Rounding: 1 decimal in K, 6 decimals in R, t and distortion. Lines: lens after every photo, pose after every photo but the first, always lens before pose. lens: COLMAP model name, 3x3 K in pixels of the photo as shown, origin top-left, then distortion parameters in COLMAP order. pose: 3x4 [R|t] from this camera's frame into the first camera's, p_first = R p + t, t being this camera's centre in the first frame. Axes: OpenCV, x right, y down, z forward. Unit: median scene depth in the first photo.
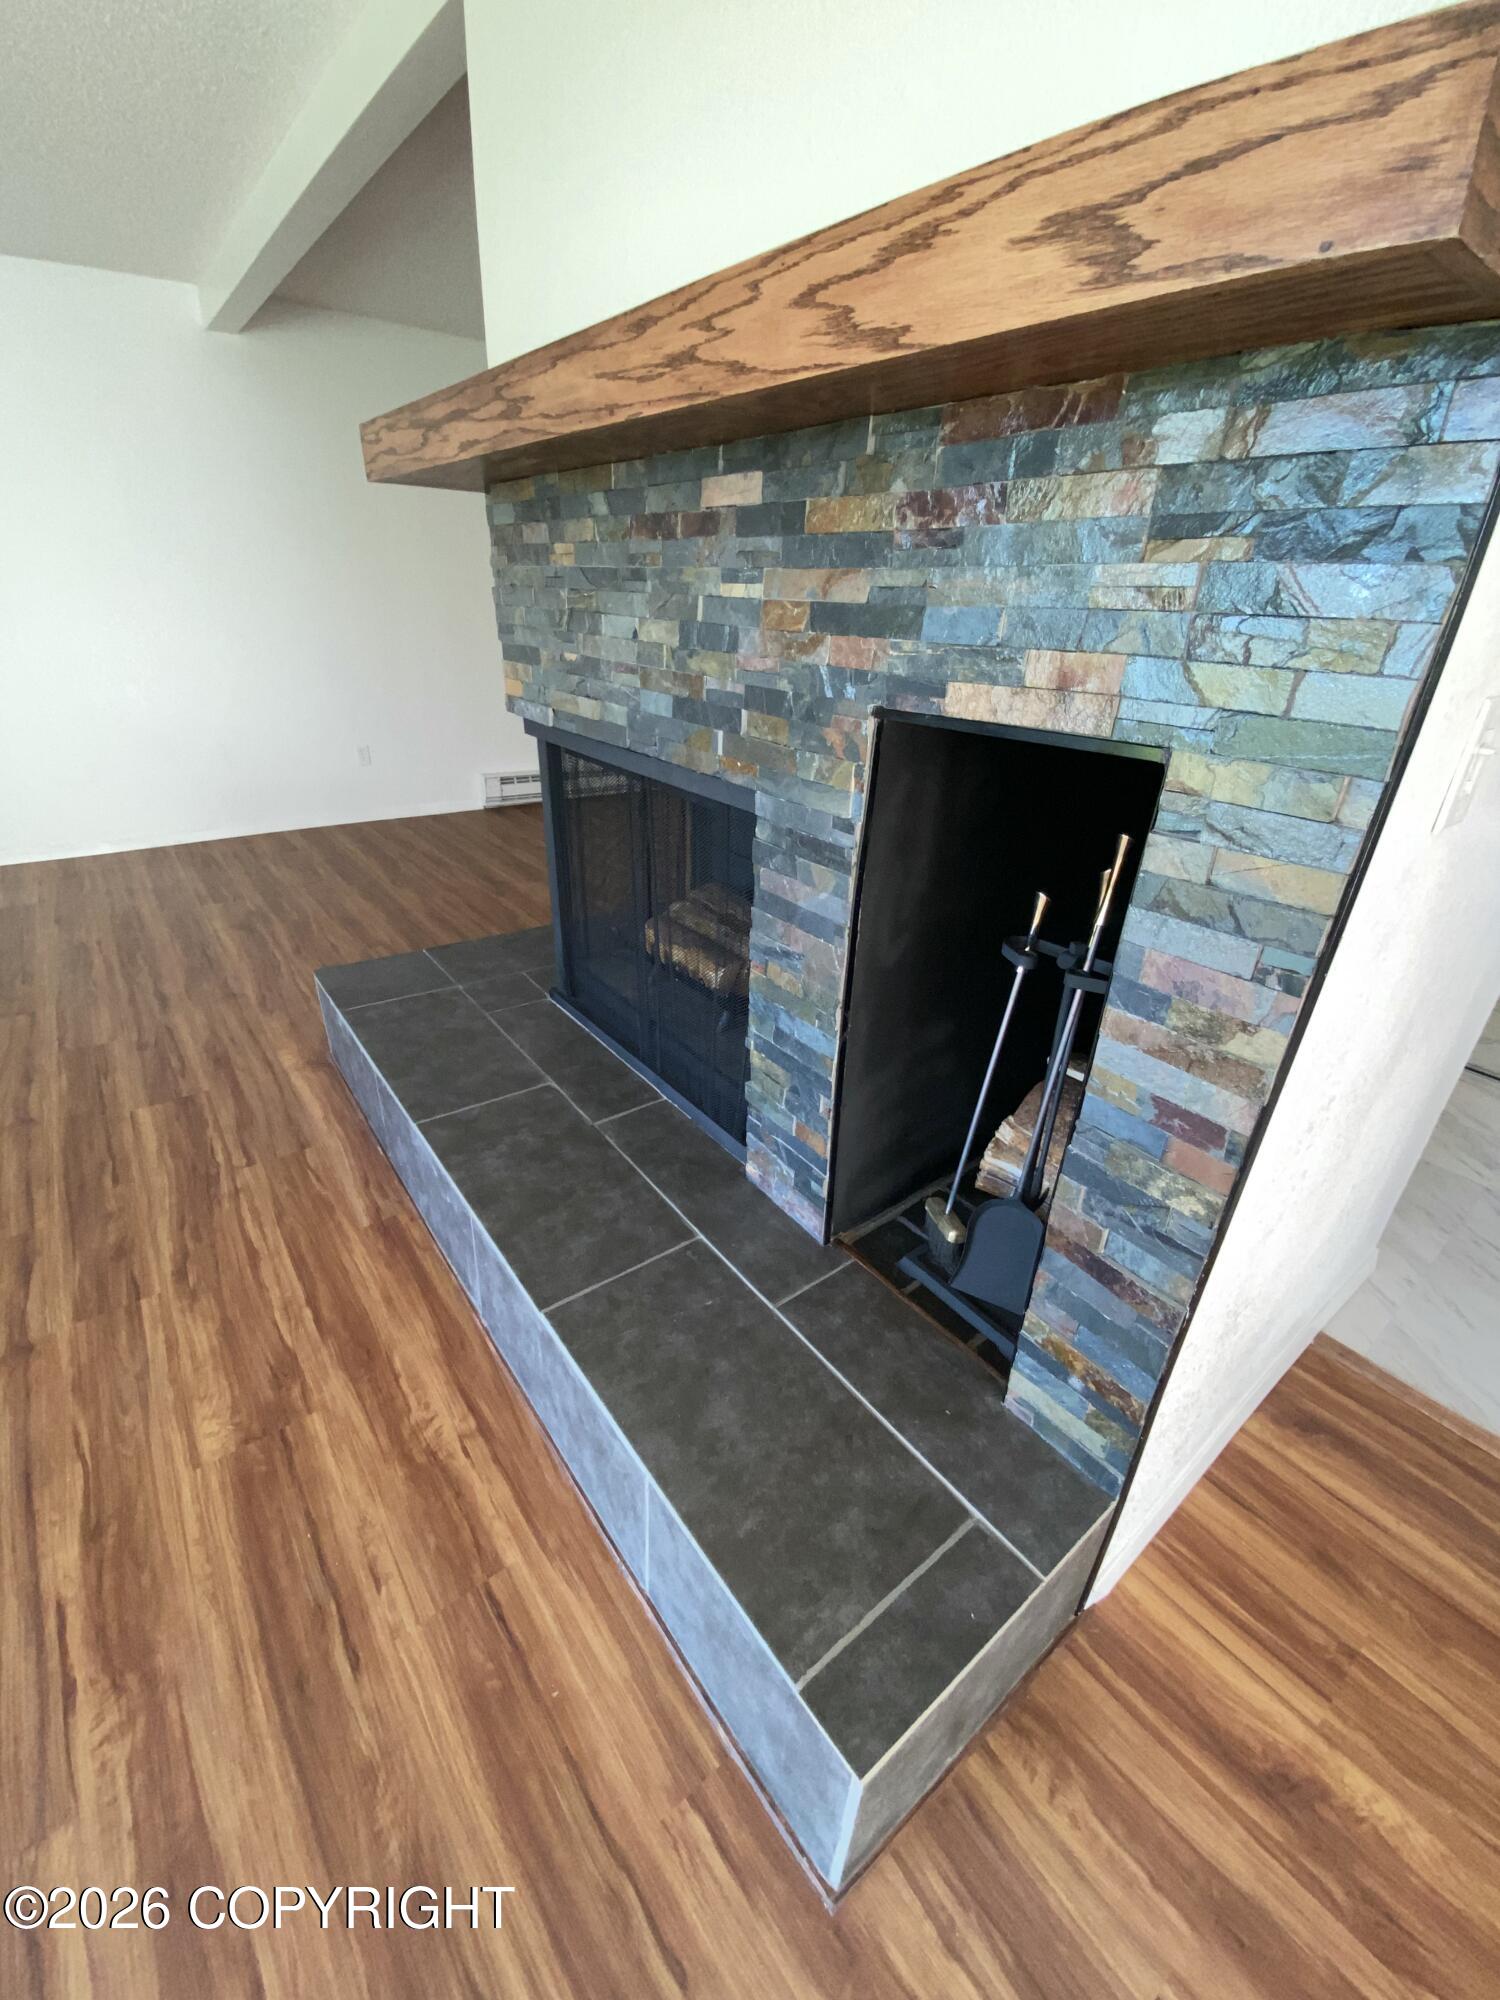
lens RADIAL K [[809.6, 0, 750.0], [0, 809.6, 1000.0], [0, 0, 1]] dist [0.000046, -0.000252]
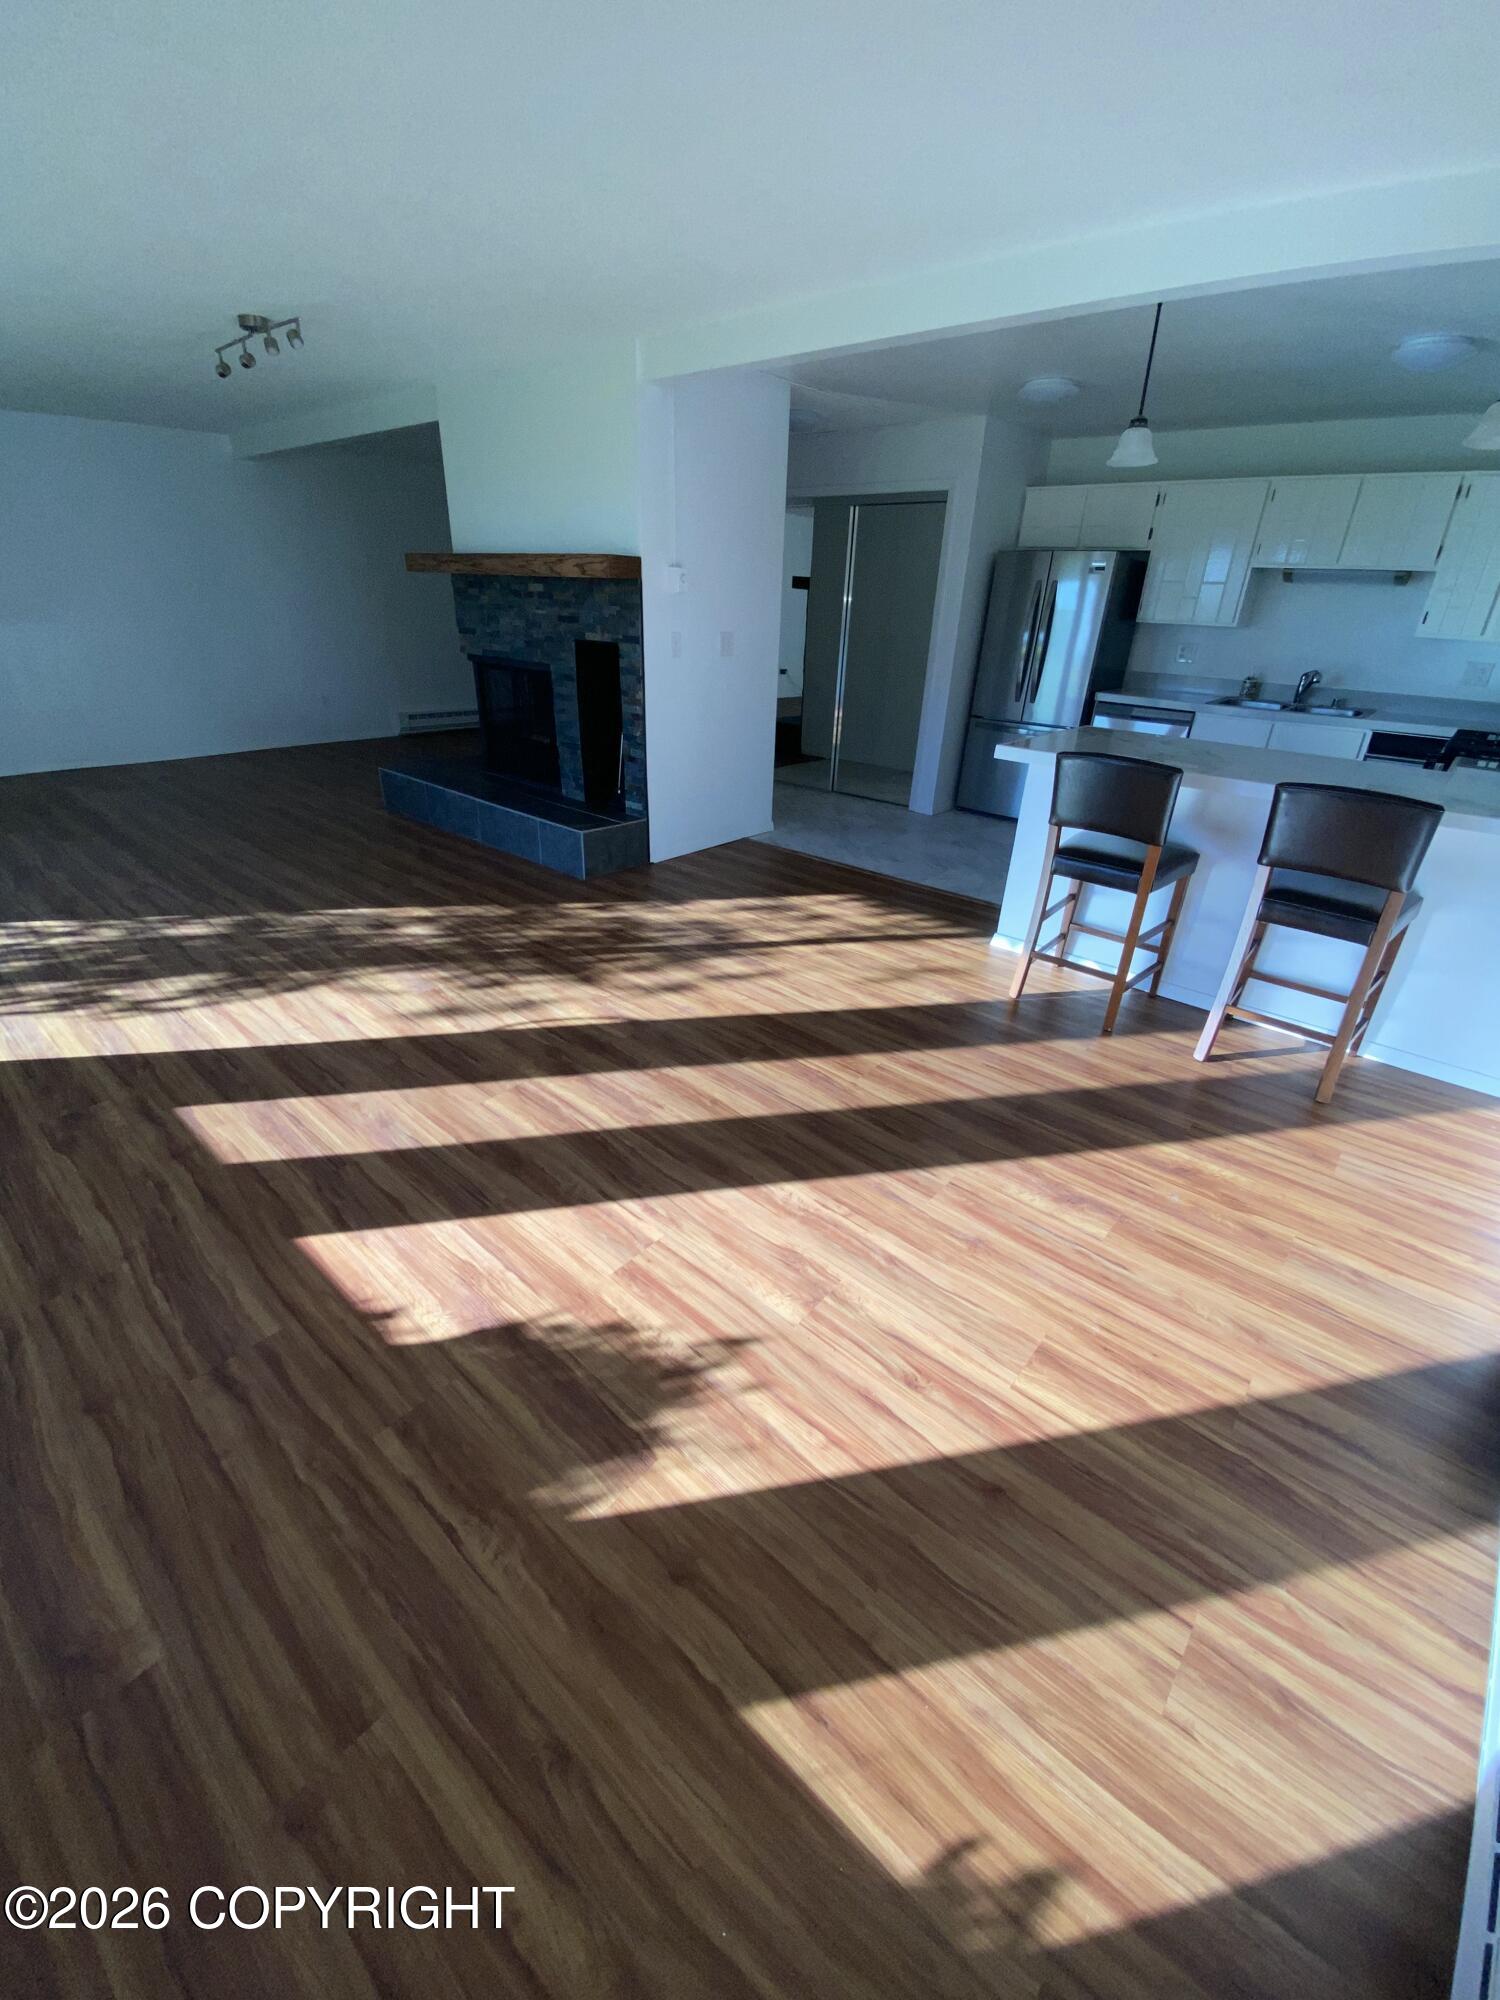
lens RADIAL K [[809.6, 0, 750.0], [0, 809.6, 1000.0], [0, 0, 1]] dist [0.000046, -0.000252]
pose [[0.981667, -0.094642, 0.165447, 0.146578], [0.092278, 0.995492, 0.021935, 1.278842], [-0.166777, -0.006265, 0.985975, -2.835473]]
